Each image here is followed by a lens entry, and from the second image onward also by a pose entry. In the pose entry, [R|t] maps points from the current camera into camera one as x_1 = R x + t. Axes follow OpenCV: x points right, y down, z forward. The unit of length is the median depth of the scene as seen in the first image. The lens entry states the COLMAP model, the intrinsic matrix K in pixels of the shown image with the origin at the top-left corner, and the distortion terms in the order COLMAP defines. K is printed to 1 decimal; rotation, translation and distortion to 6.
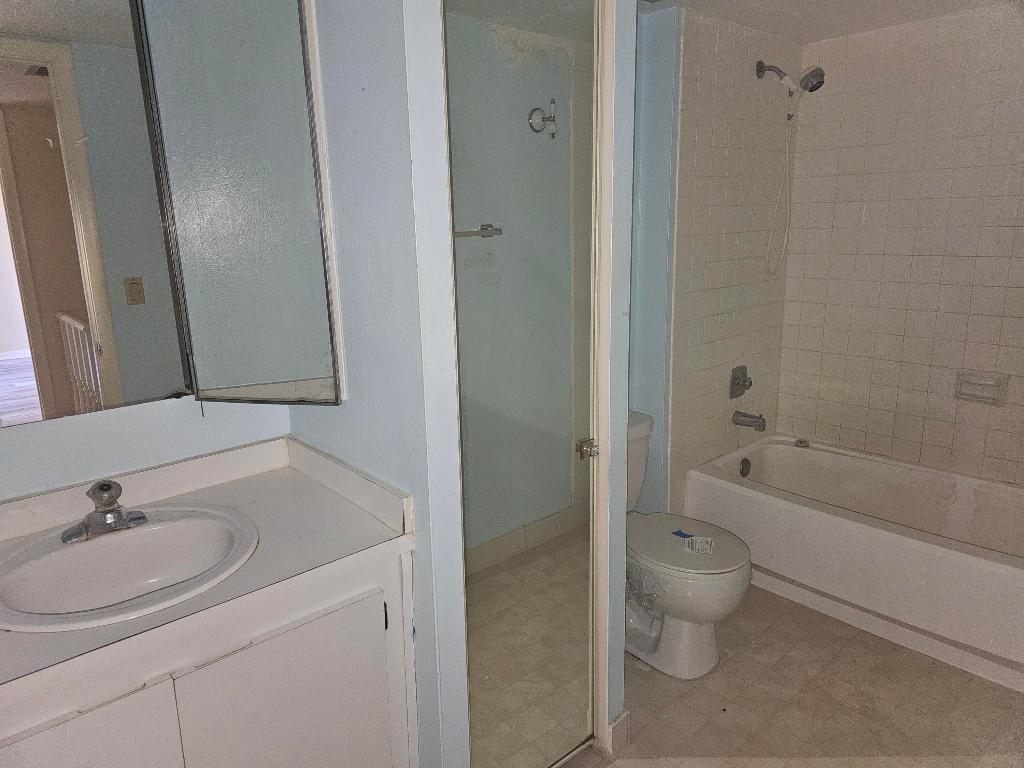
lens RADIAL K [[697.0, 0, 512.0], [0, 697.0, 384.0], [0, 0, 1]] dist [0.063082, -0.054655]
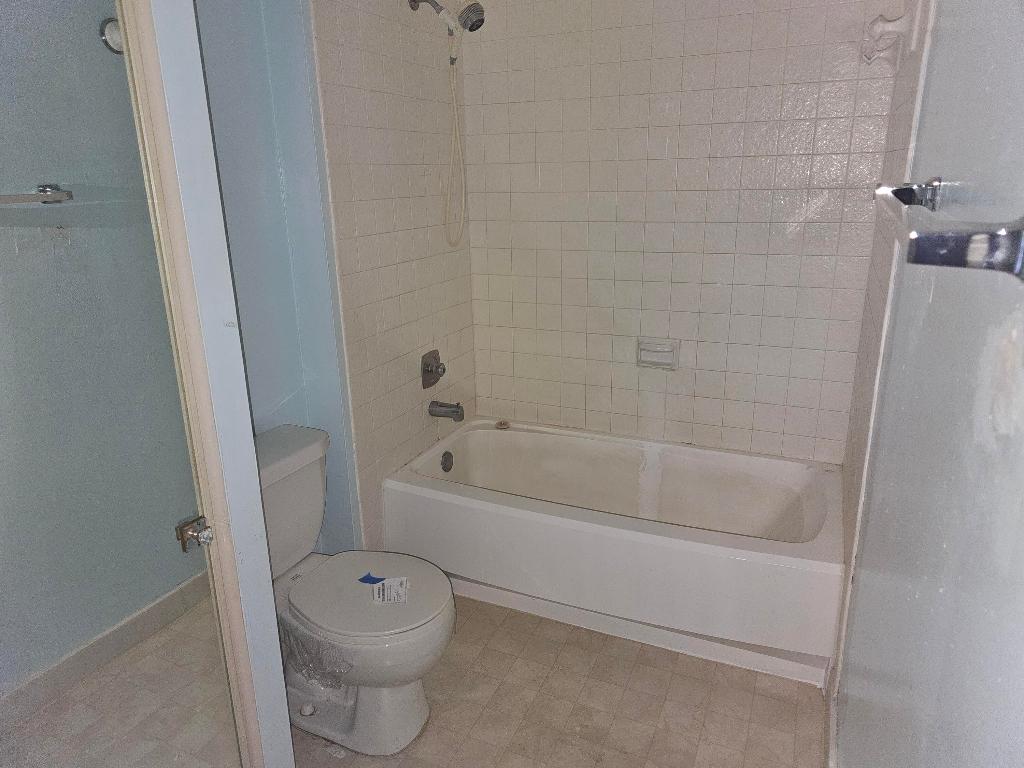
lens RADIAL K [[697.0, 0, 512.0], [0, 697.0, 384.0], [0, 0, 1]] dist [0.063082, -0.054655]
pose [[0.917124, -0.105782, 0.384309, 0.081310], [0.085926, 0.993942, 0.068529, -0.037943], [-0.389230, -0.029827, 0.920658, 0.158348]]
